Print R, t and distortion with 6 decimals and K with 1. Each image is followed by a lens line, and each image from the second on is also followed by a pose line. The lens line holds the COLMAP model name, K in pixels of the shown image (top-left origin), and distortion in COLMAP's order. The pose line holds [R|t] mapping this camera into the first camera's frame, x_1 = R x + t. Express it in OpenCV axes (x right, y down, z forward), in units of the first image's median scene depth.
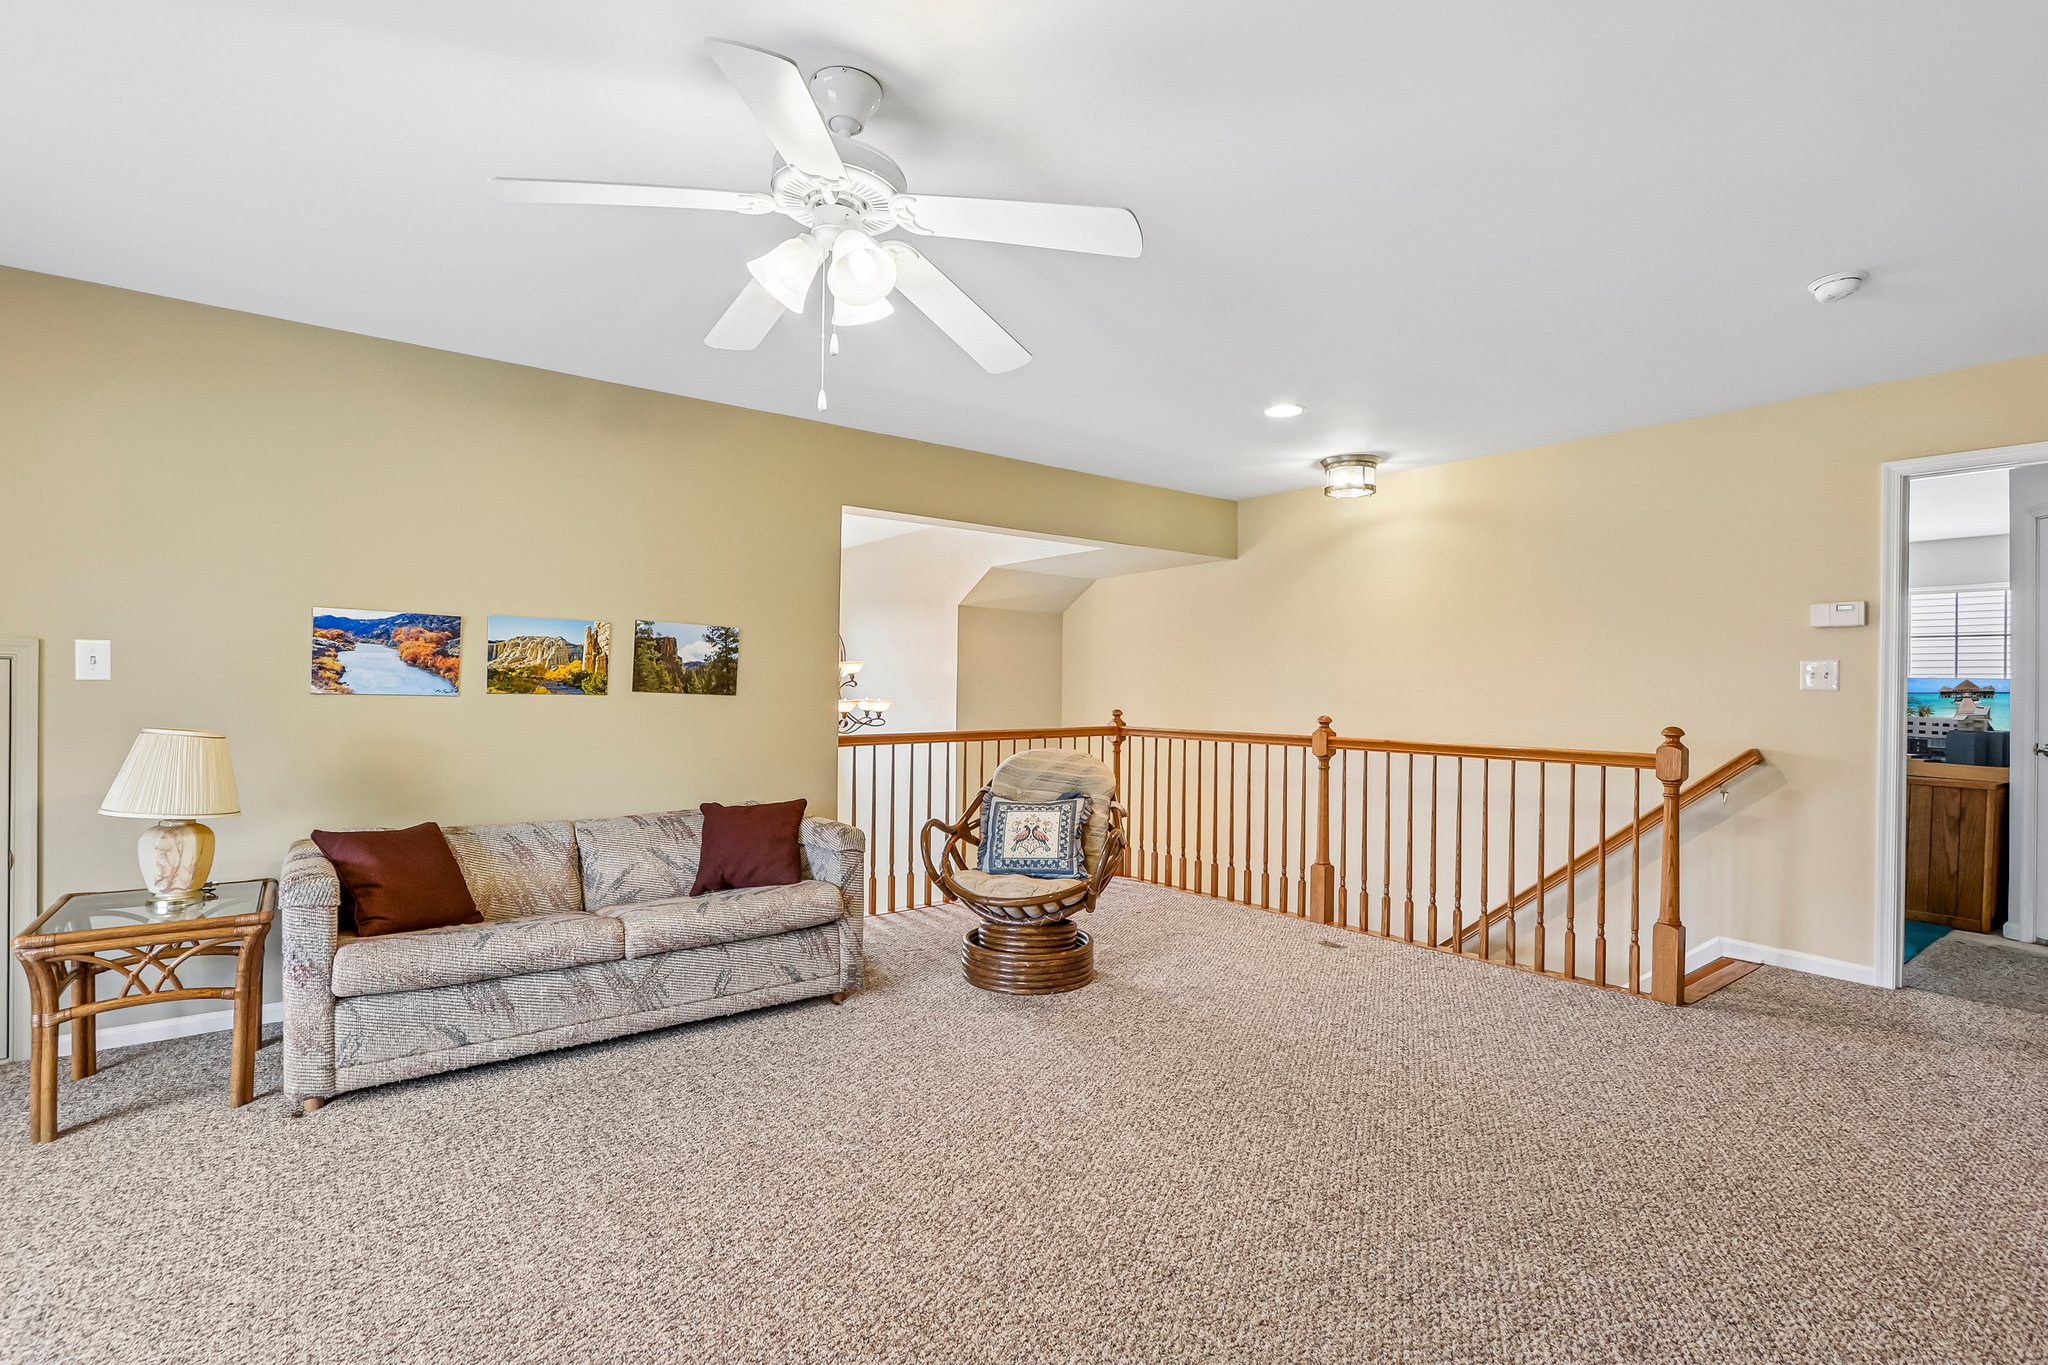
lens RADIAL K [[949.4, 0, 1018.6], [0, 949.4, 683.3], [0, 0, 1]] dist [-0.017524, 0.000563]
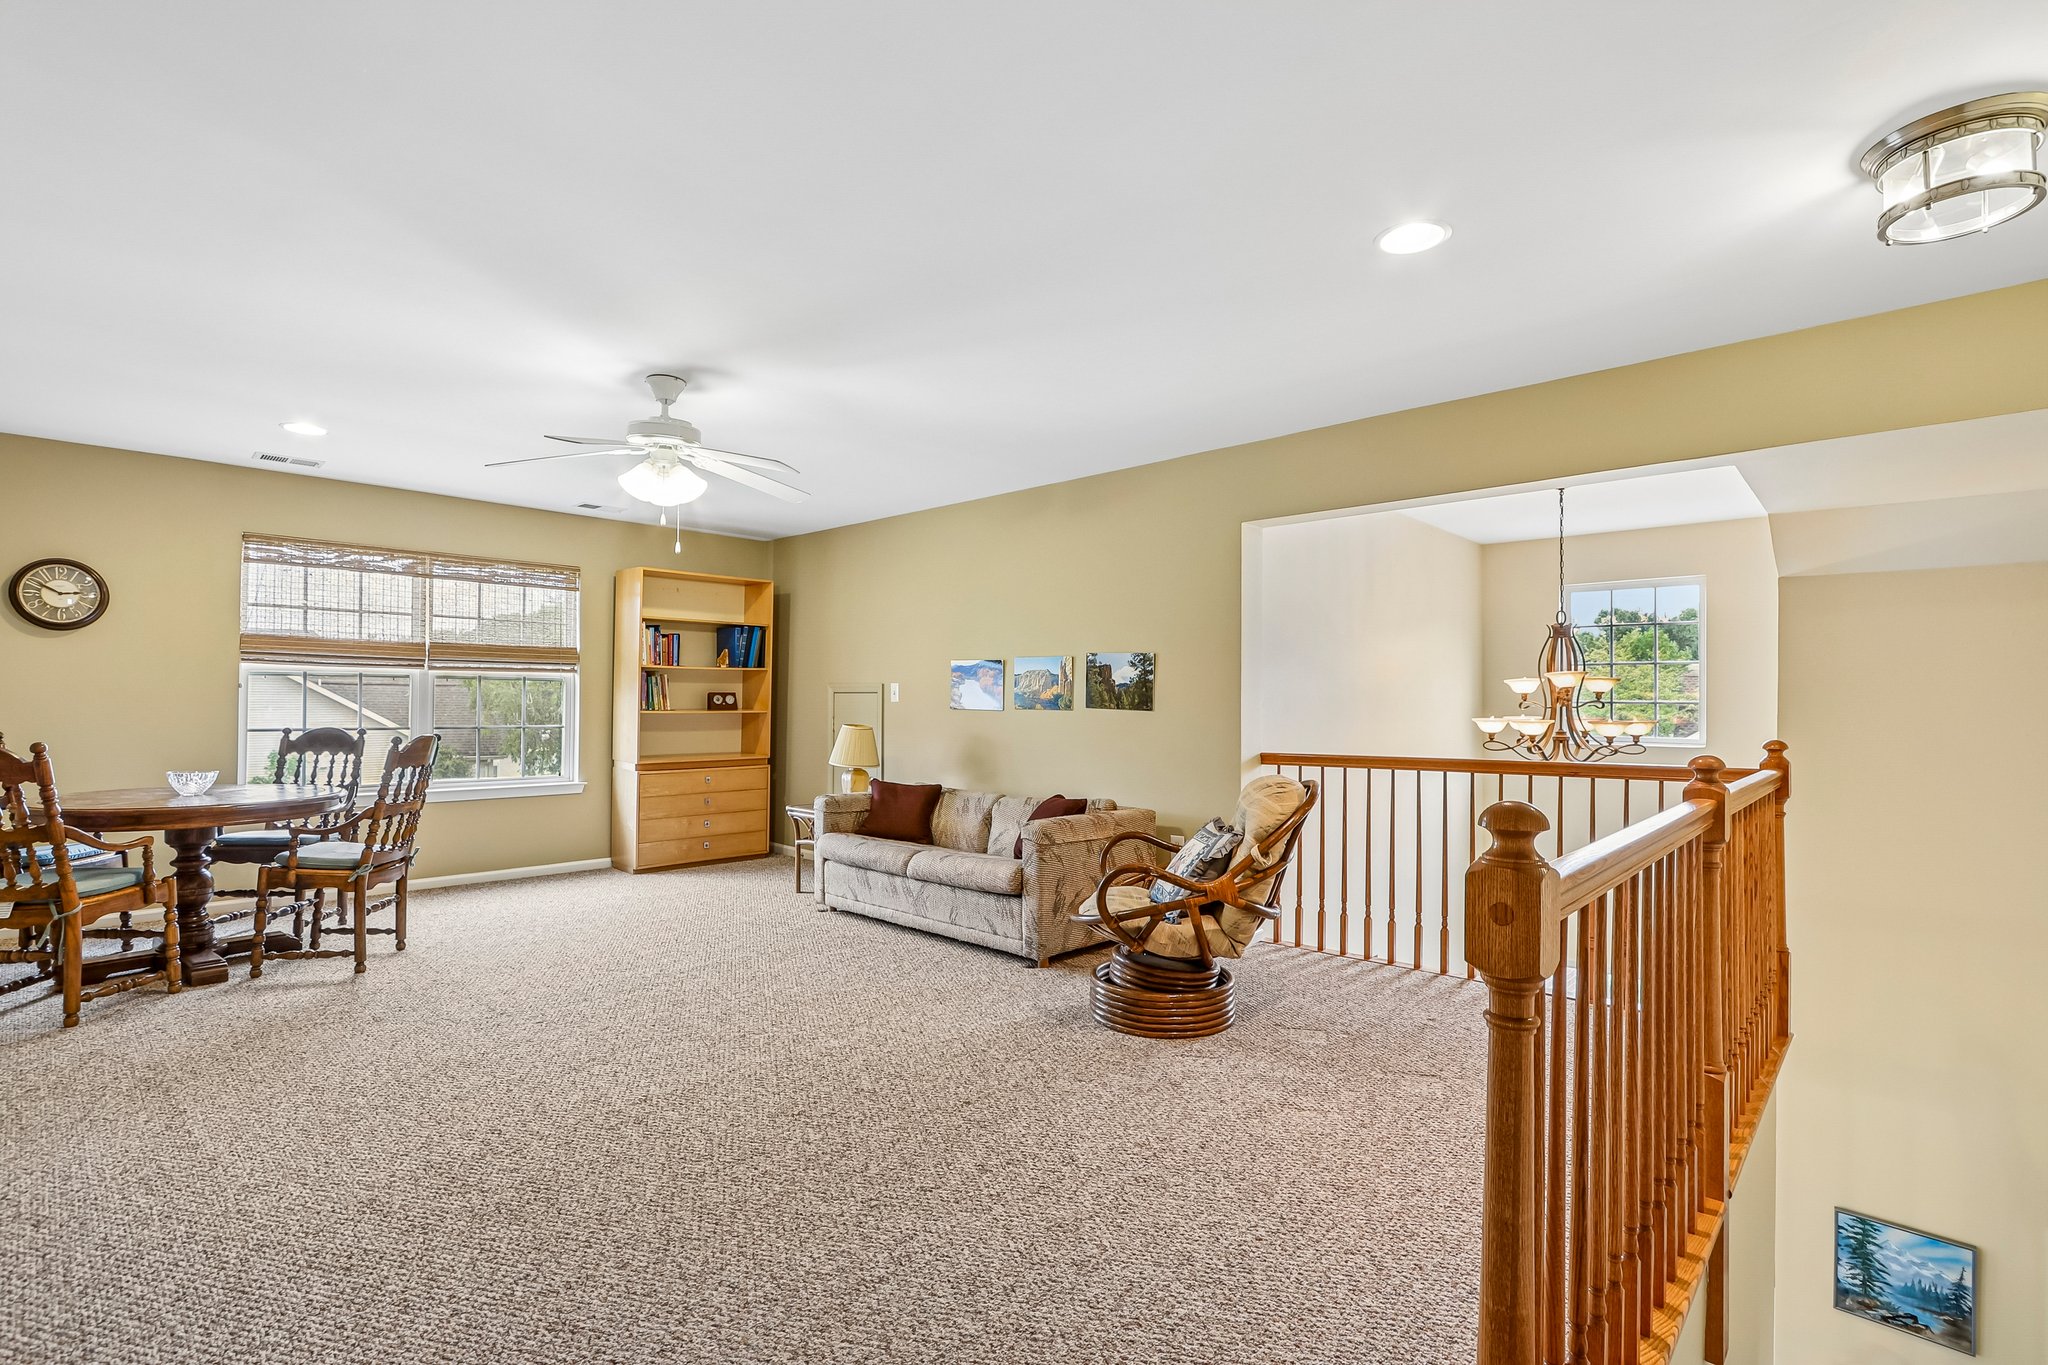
lens RADIAL K [[949.4, 0, 1018.6], [0, 949.4, 683.3], [0, 0, 1]] dist [-0.017524, 0.000563]
pose [[0.153454, -0.030112, -0.987697, 0.877464], [0.005297, 0.999546, -0.029650, 0.013207], [0.988142, -0.000682, 0.153544, 0.702875]]
